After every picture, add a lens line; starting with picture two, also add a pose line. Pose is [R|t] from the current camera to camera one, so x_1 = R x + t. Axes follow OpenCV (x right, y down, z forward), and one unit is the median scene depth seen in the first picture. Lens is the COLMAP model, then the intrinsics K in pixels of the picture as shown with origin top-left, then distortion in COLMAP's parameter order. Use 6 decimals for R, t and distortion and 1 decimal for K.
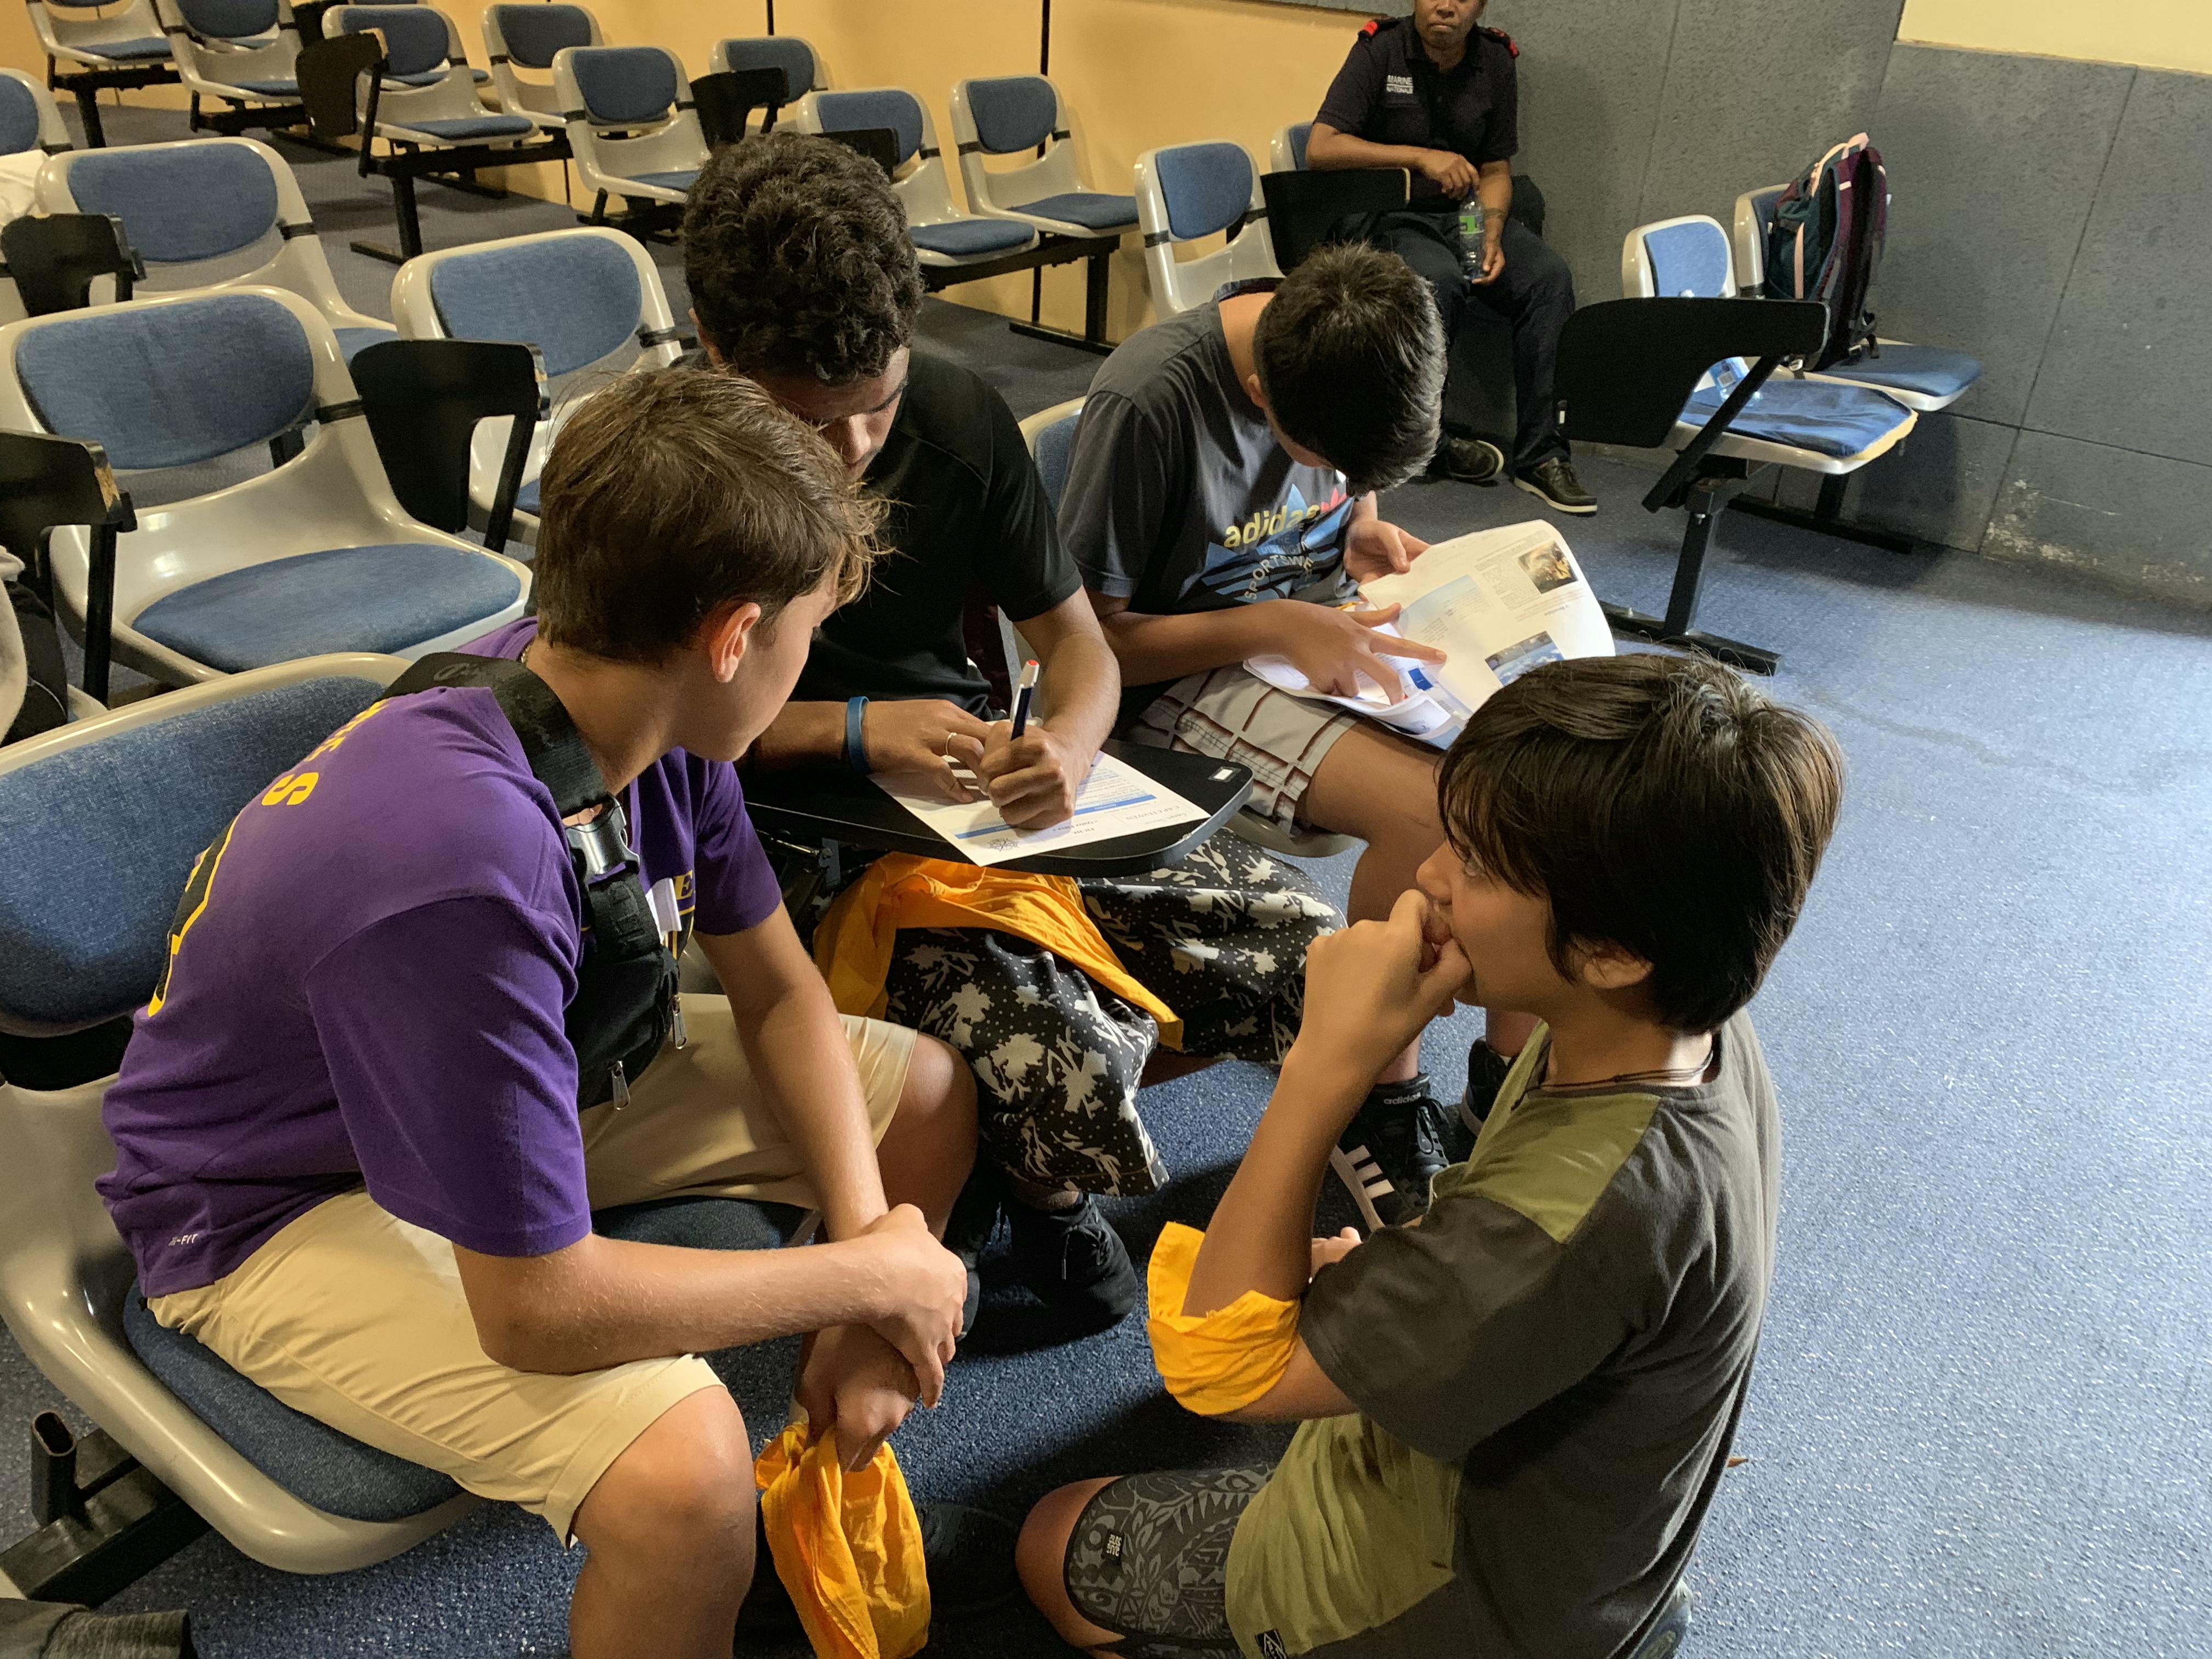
lens RADIAL K [[1632.2, 0, 1097.7], [0, 1632.2, 821.0], [0, 0, 1]] dist [0.025391, -0.018586]
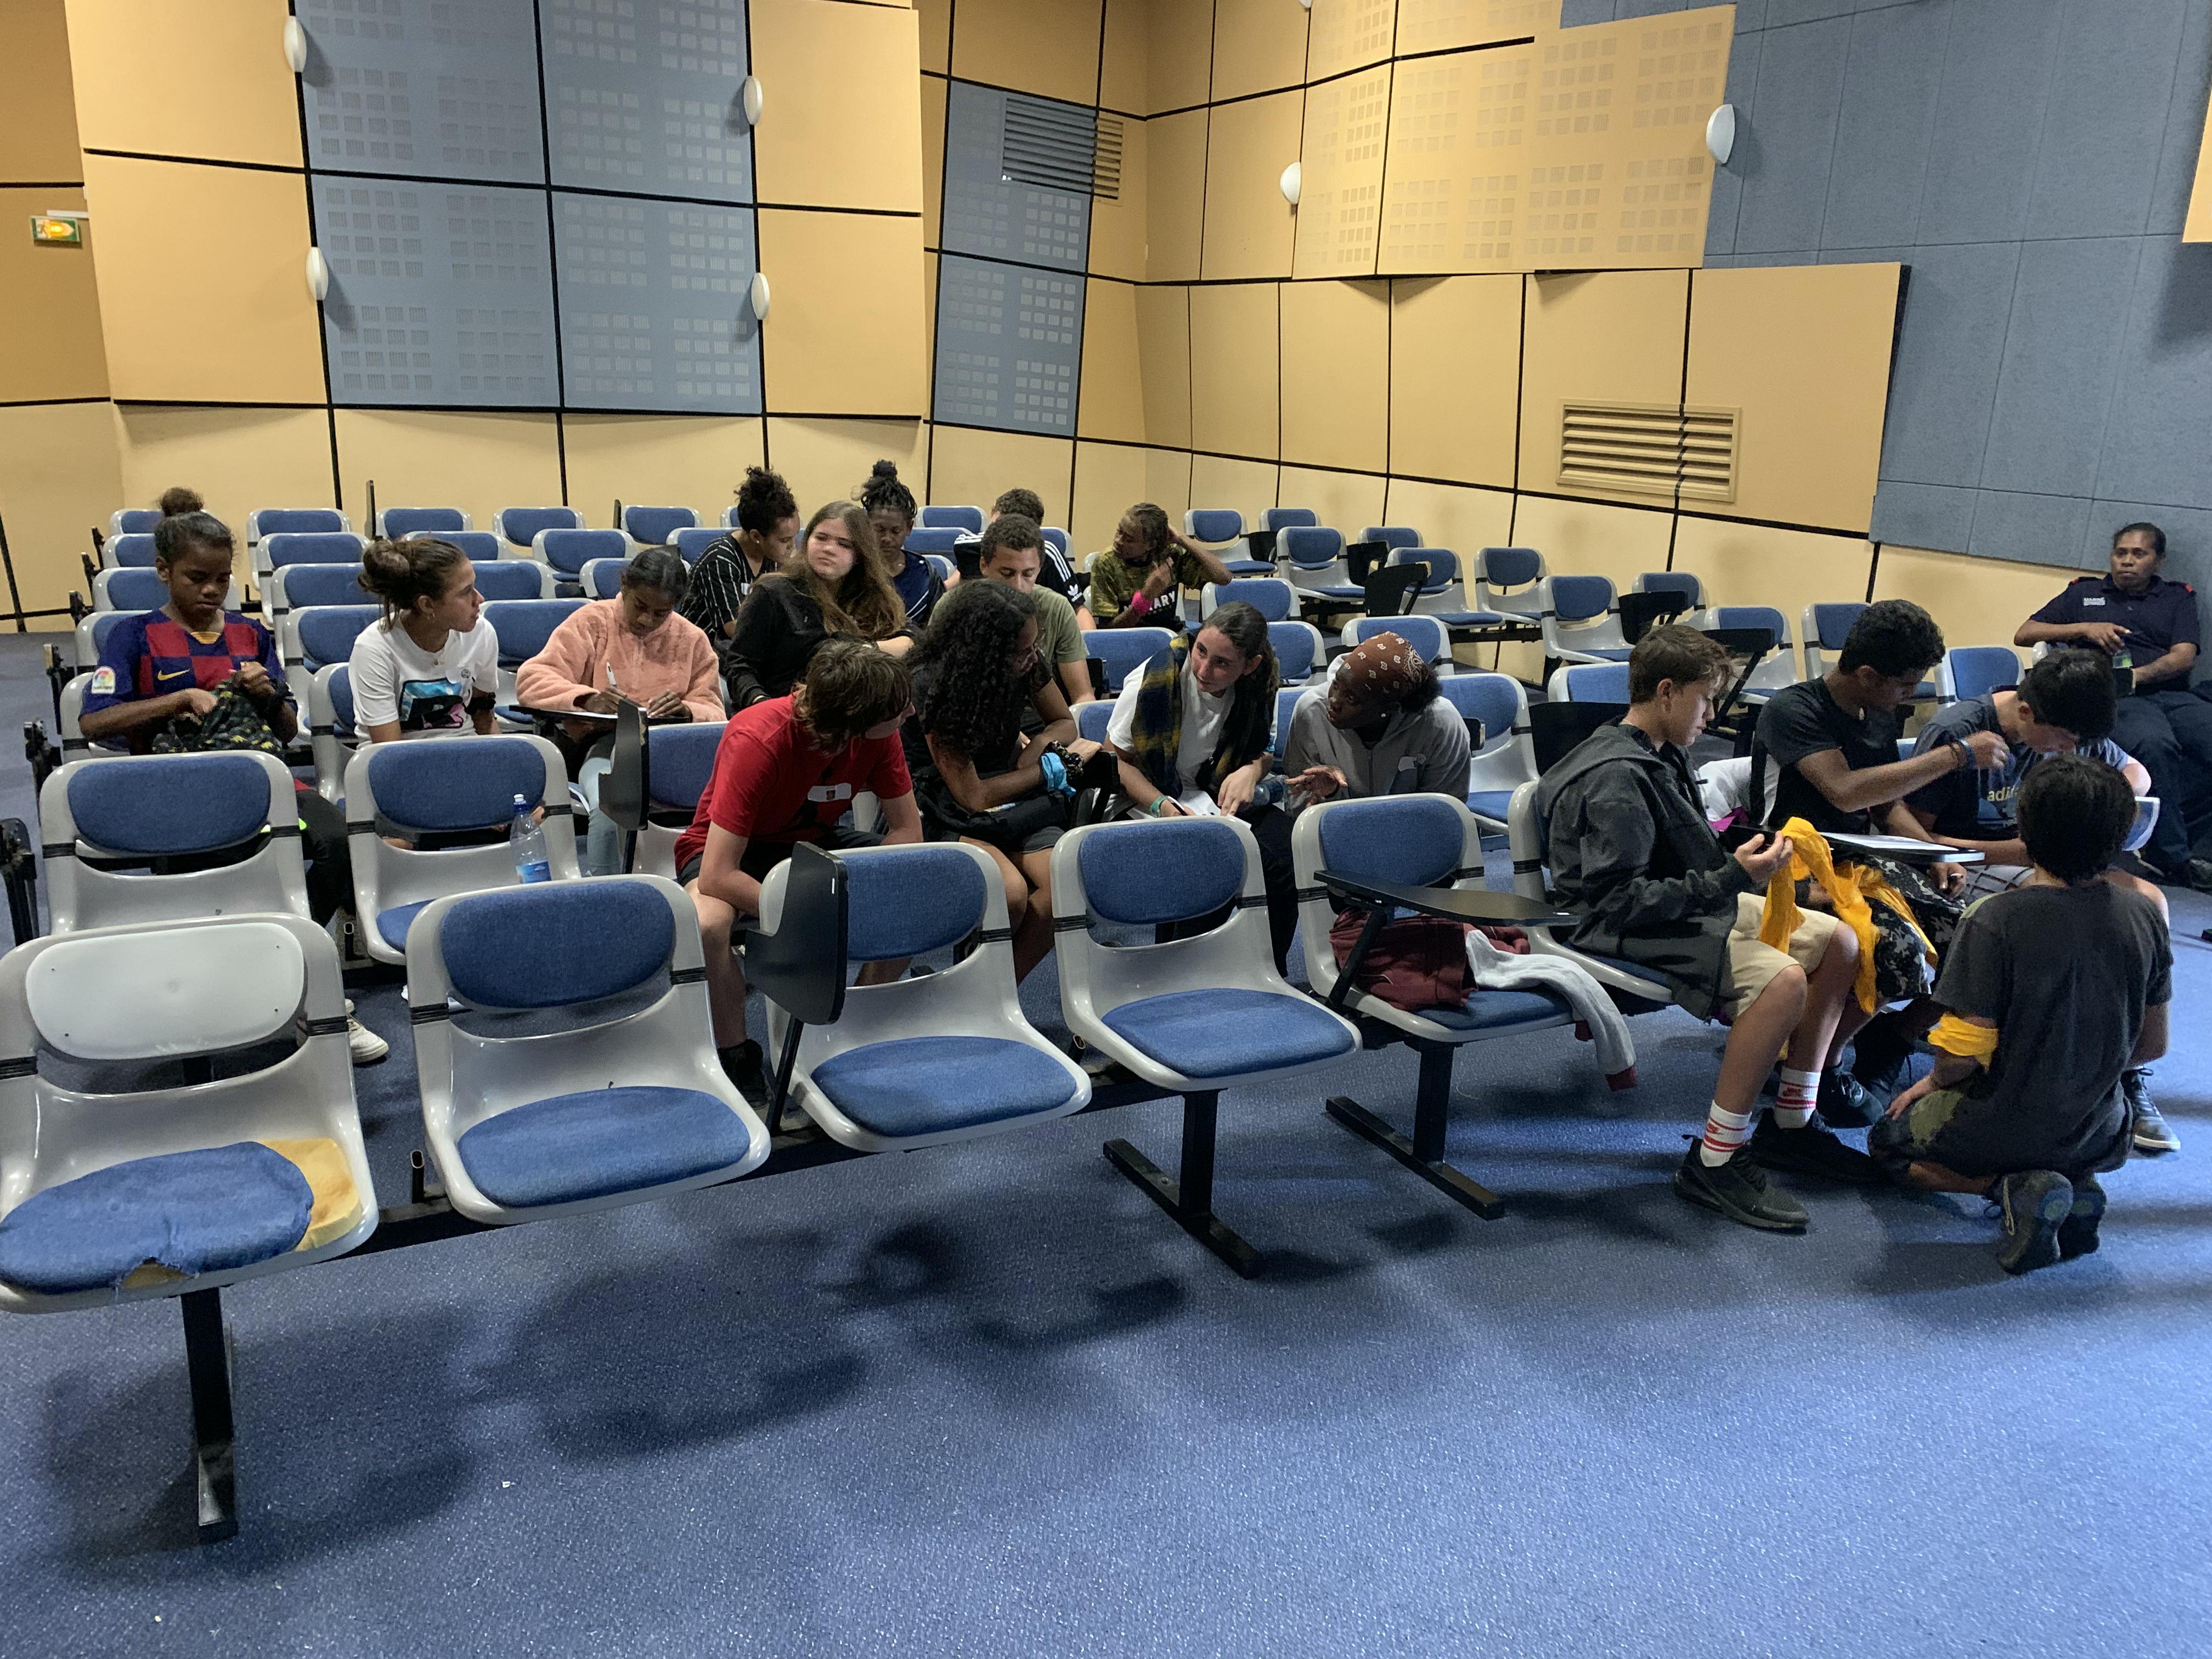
lens RADIAL K [[1632.2, 0, 1097.7], [0, 1632.2, 821.0], [0, 0, 1]] dist [0.025391, -0.018586]
pose [[0.902474, 0.096851, -0.419716, -0.022814], [-0.212133, 0.947972, -0.237381, 0.221753], [0.374888, 0.303266, 0.876065, -0.476294]]
